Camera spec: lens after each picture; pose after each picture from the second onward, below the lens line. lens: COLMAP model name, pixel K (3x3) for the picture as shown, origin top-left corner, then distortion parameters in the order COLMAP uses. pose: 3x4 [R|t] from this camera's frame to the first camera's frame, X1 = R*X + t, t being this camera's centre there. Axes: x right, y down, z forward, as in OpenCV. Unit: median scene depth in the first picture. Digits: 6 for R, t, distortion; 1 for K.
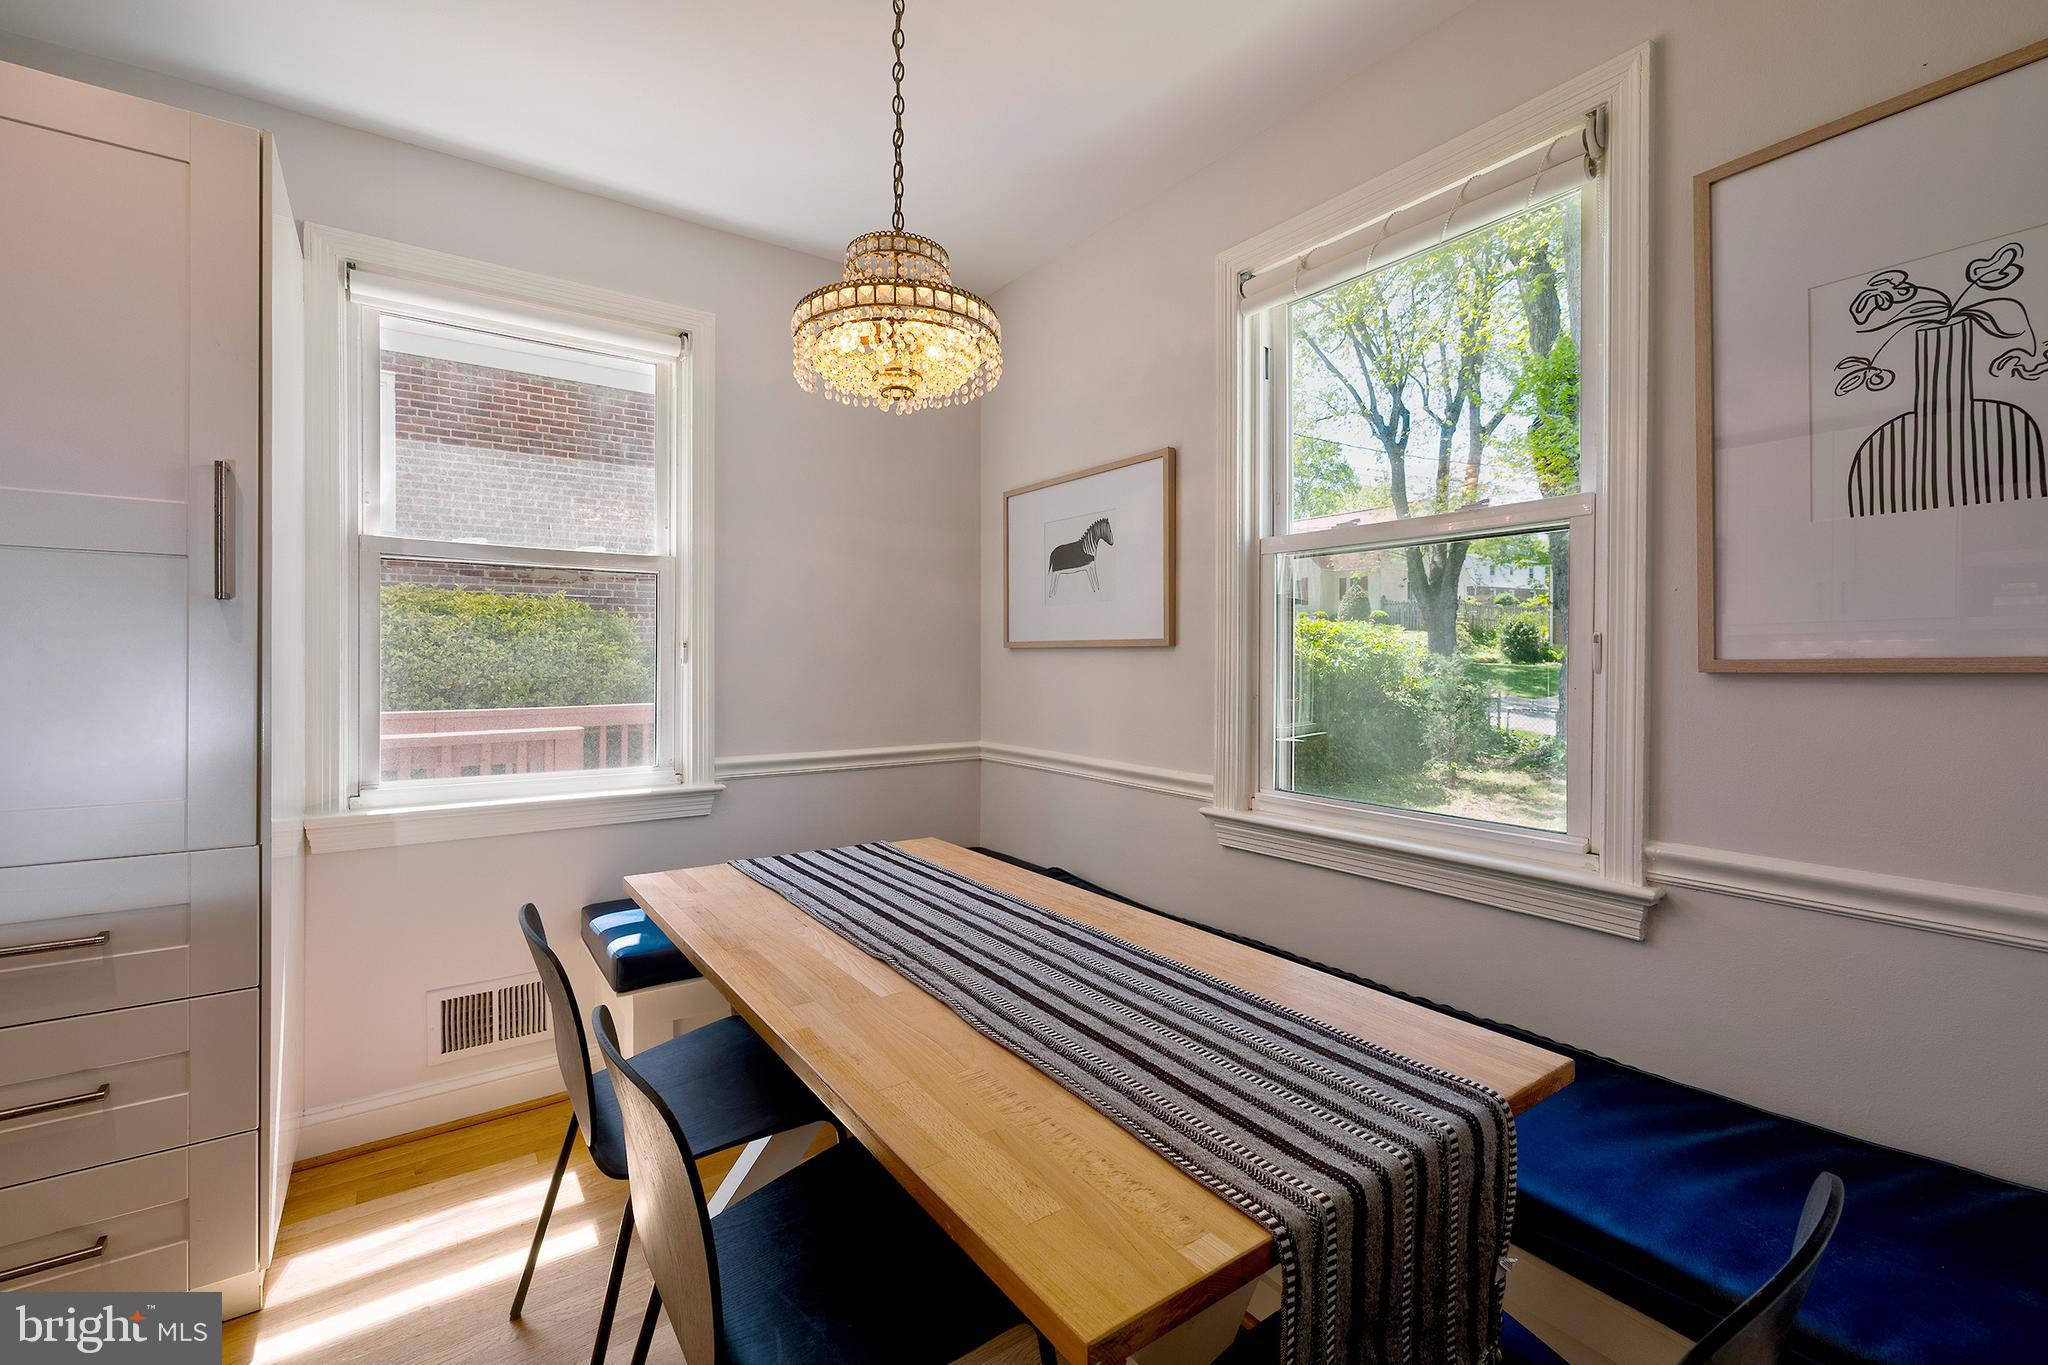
lens RADIAL K [[862.3, 0, 1019.8], [0, 862.3, 663.6], [0, 0, 1]] dist [-0.000296, -0.000358]
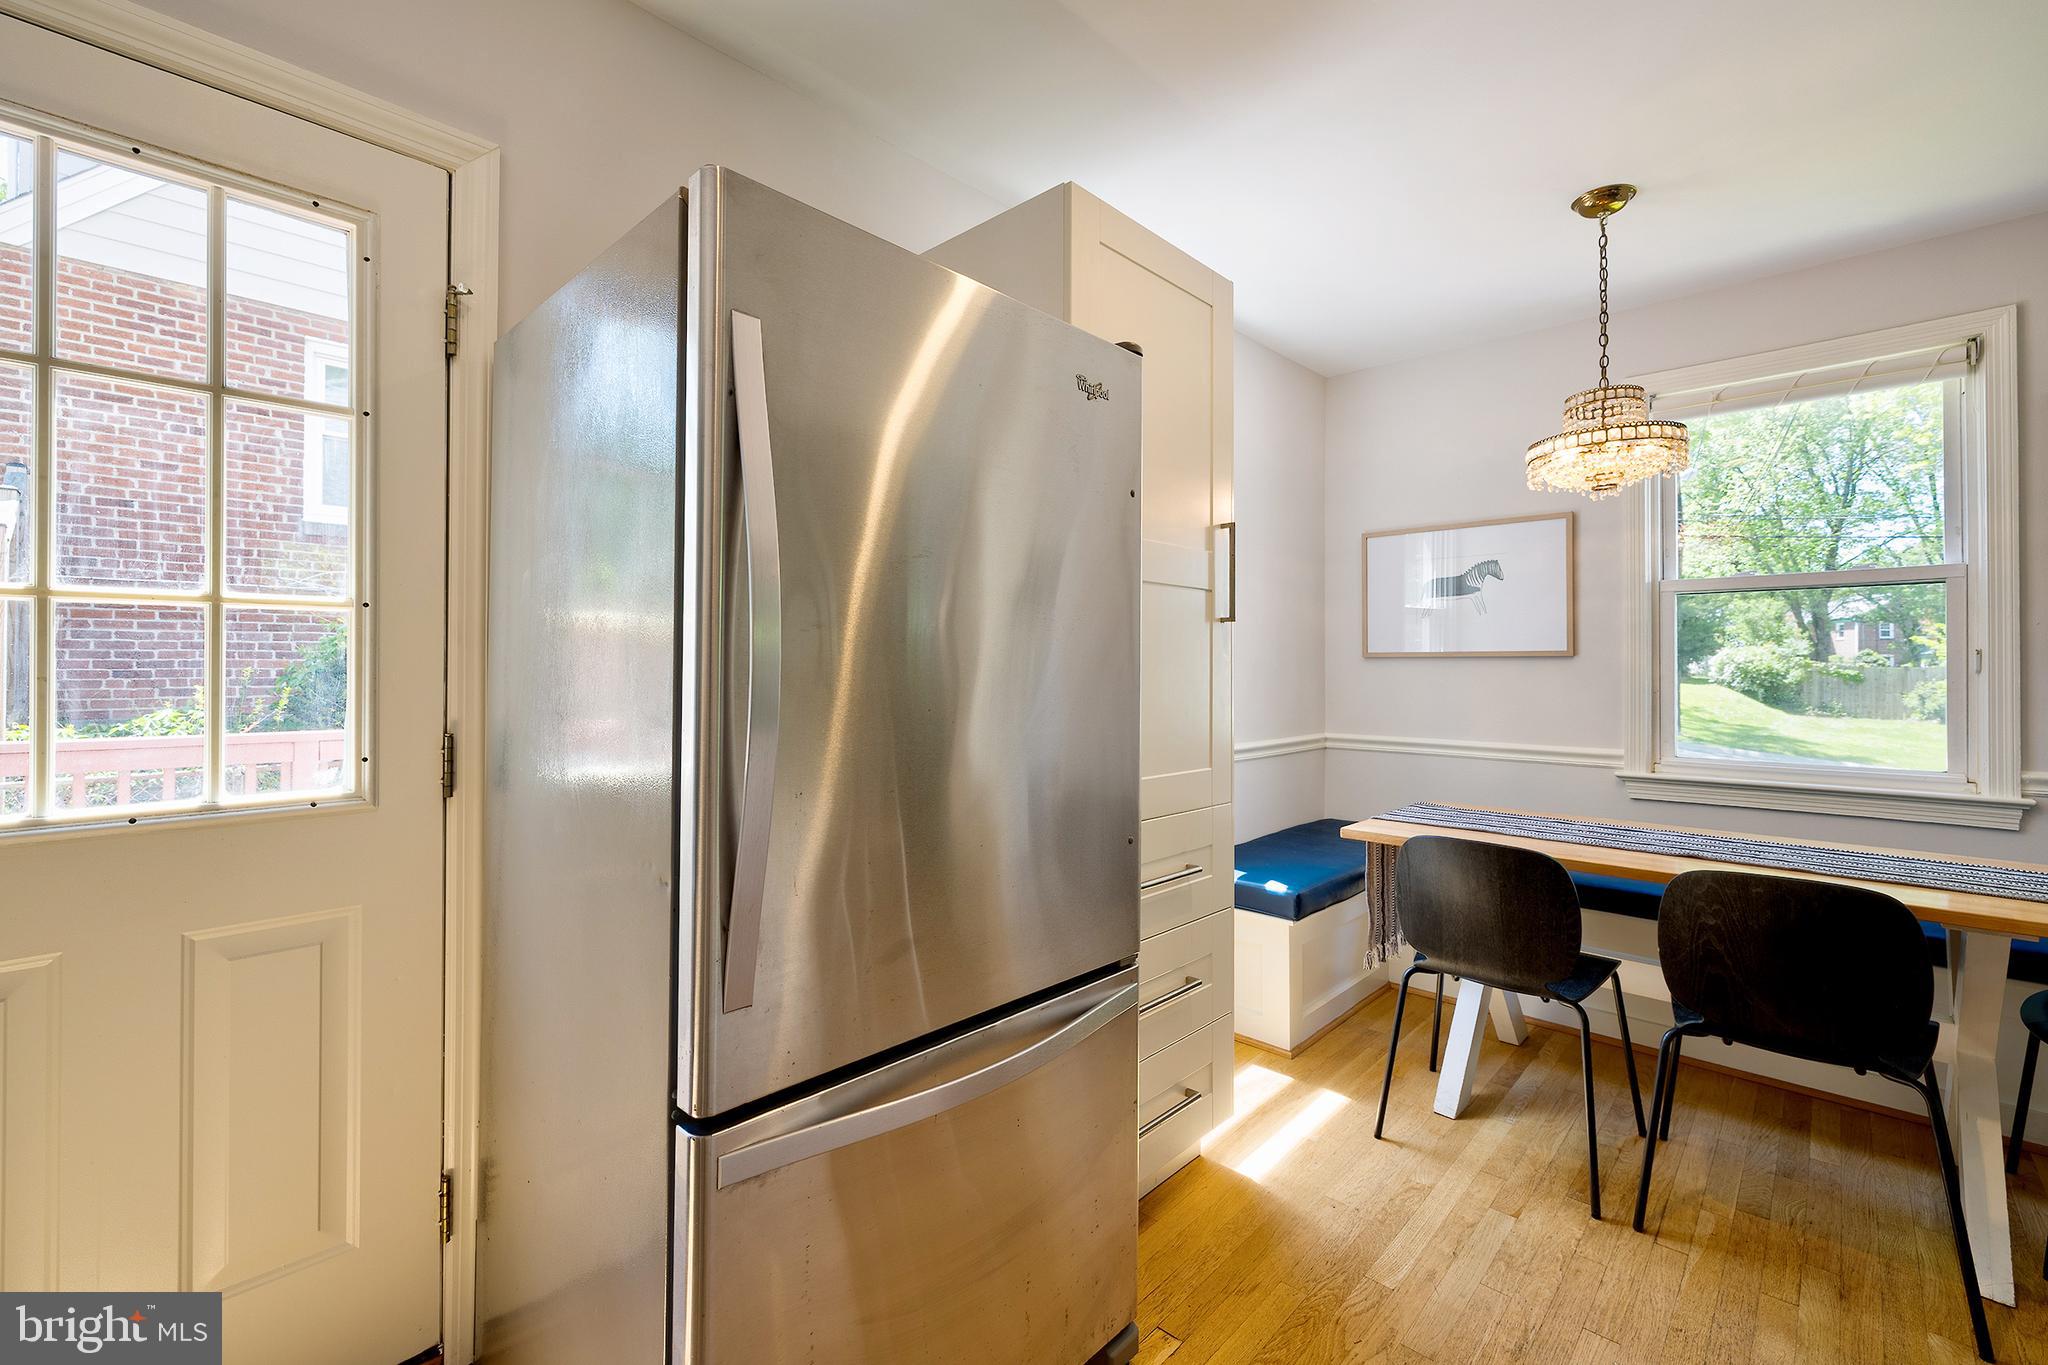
lens RADIAL K [[875.9, 0, 1022.4], [0, 875.9, 658.1], [0, 0, 1]] dist [0.000353, 0.000128]
pose [[0.980687, 0.000448, 0.195583, -1.543505], [0.002790, 0.999864, -0.016279, 0.005247], [-0.195563, 0.016511, 0.980552, -0.312923]]
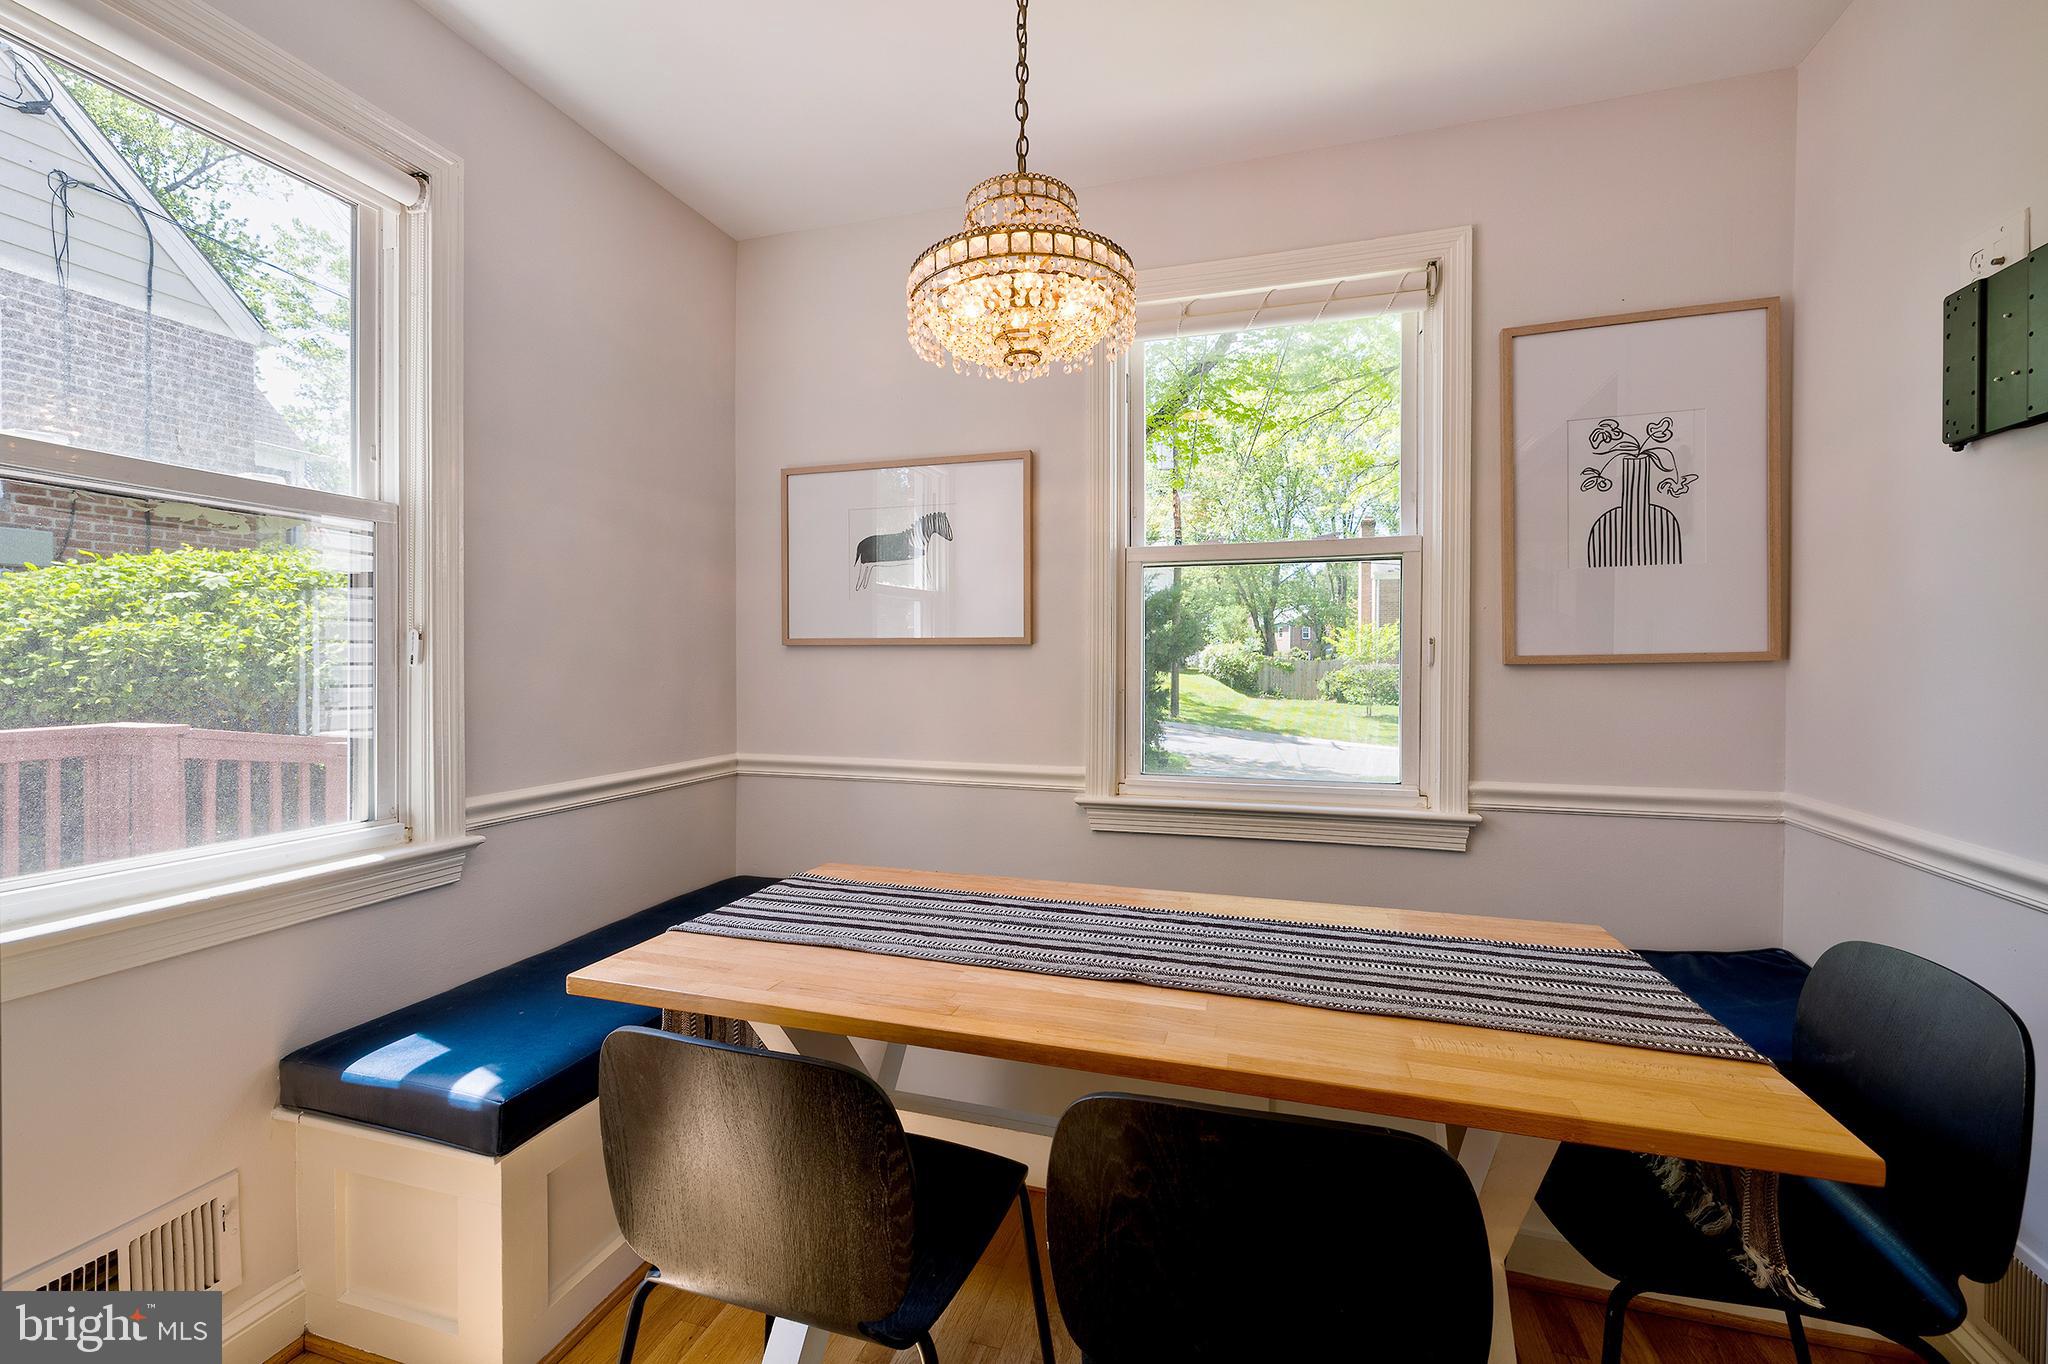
lens RADIAL K [[865.2, 0, 1016.6], [0, 865.2, 666.1], [0, 0, 1]] dist [0.001909, 0.000237]
pose [[0.794369, -0.005842, 0.607408, -0.750333], [0.005452, 0.999982, 0.002487, 0.004807], [-0.607411, 0.001337, 0.794386, 0.309889]]
